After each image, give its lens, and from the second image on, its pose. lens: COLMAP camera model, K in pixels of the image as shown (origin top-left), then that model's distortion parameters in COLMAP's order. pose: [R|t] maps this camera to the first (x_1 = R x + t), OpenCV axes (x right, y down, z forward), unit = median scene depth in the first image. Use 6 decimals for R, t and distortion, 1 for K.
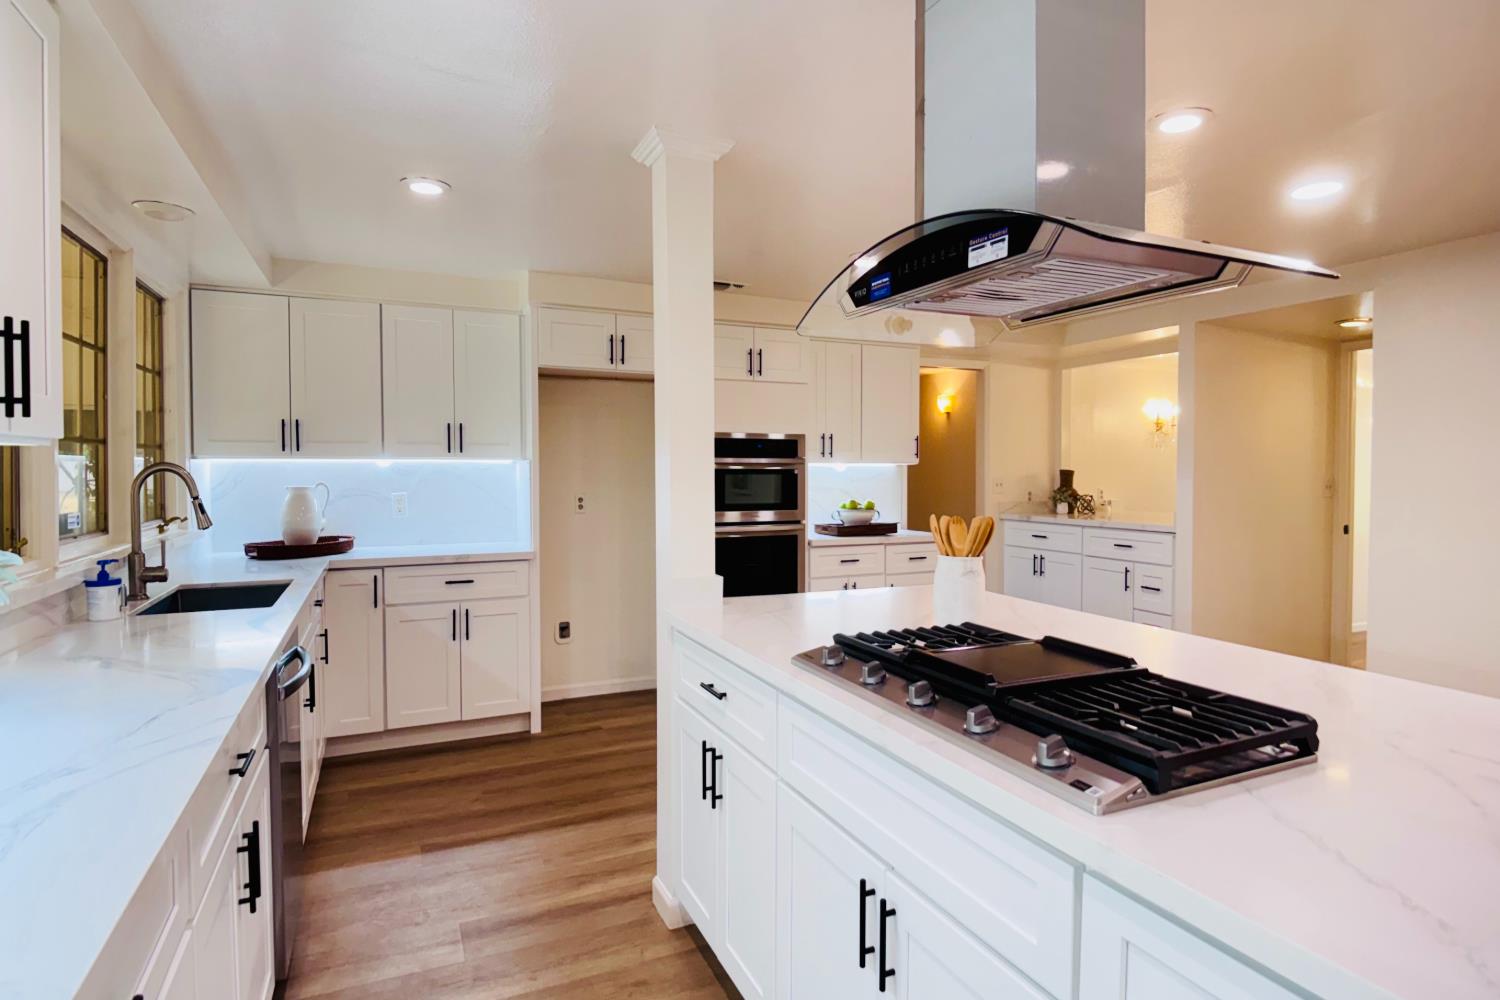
lens RADIAL K [[781.9, 0, 746.4], [0, 781.9, 490.8], [0, 0, 1]] dist [0.004370, -0.027426]
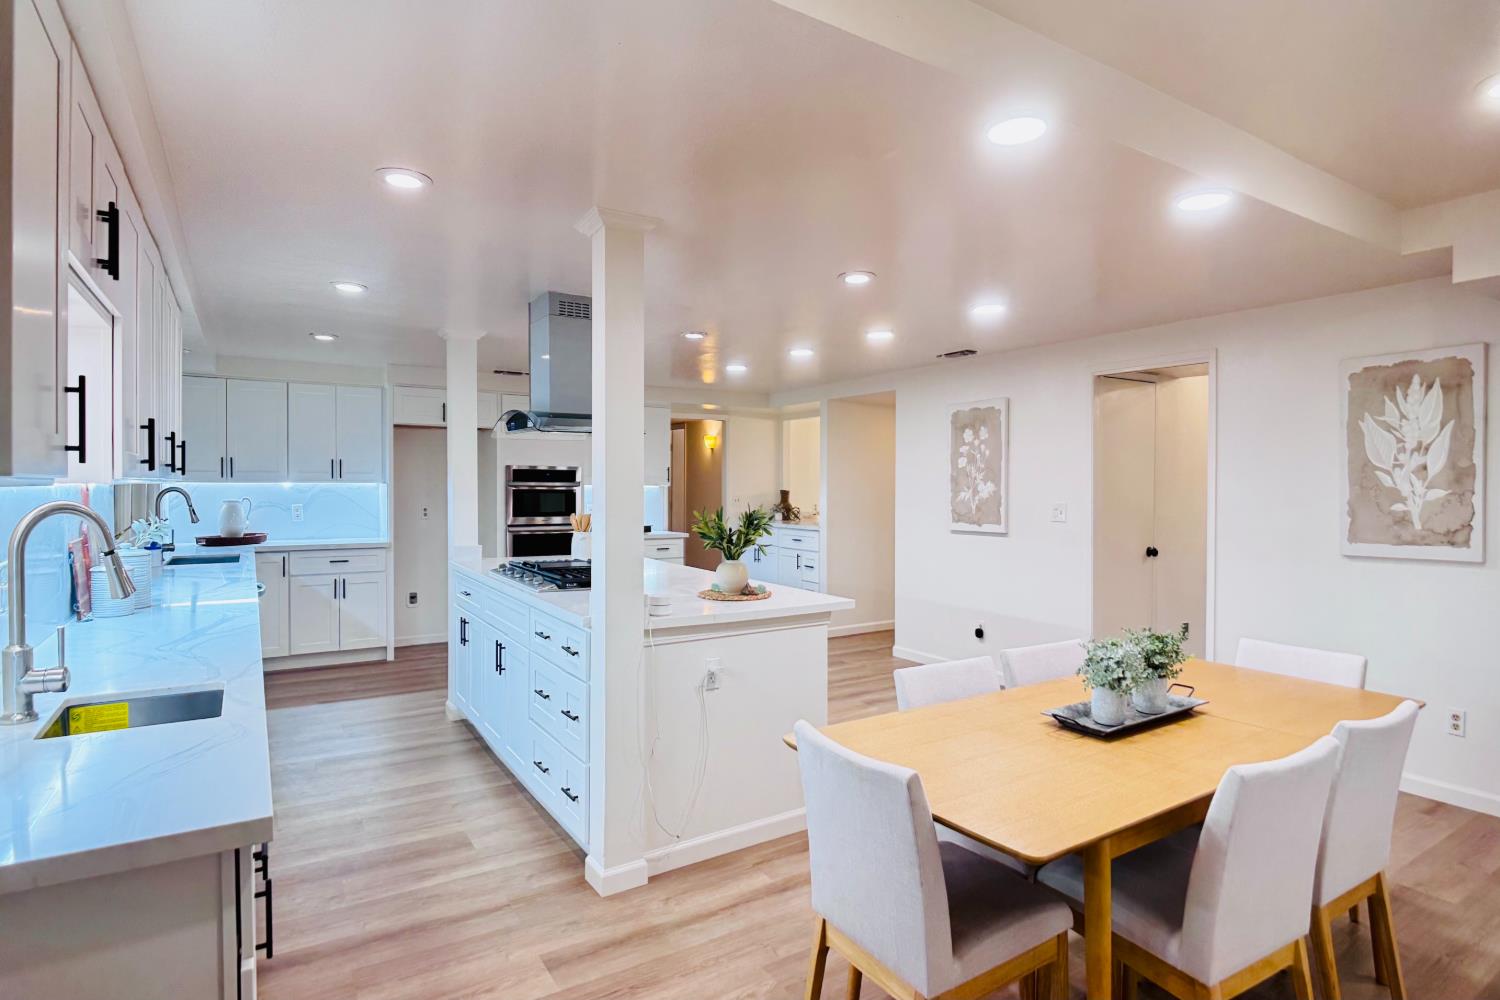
lens RADIAL K [[774.6, 0, 765.1], [0, 774.6, 495.0], [0, 0, 1]] dist [-0.000995, -0.050169]
pose [[0.986861, 0.002768, 0.161549, 0.213365], [-0.000232, 0.999876, -0.015716, 0.006650], [-0.161573, 0.015472, 0.986740, -0.627157]]
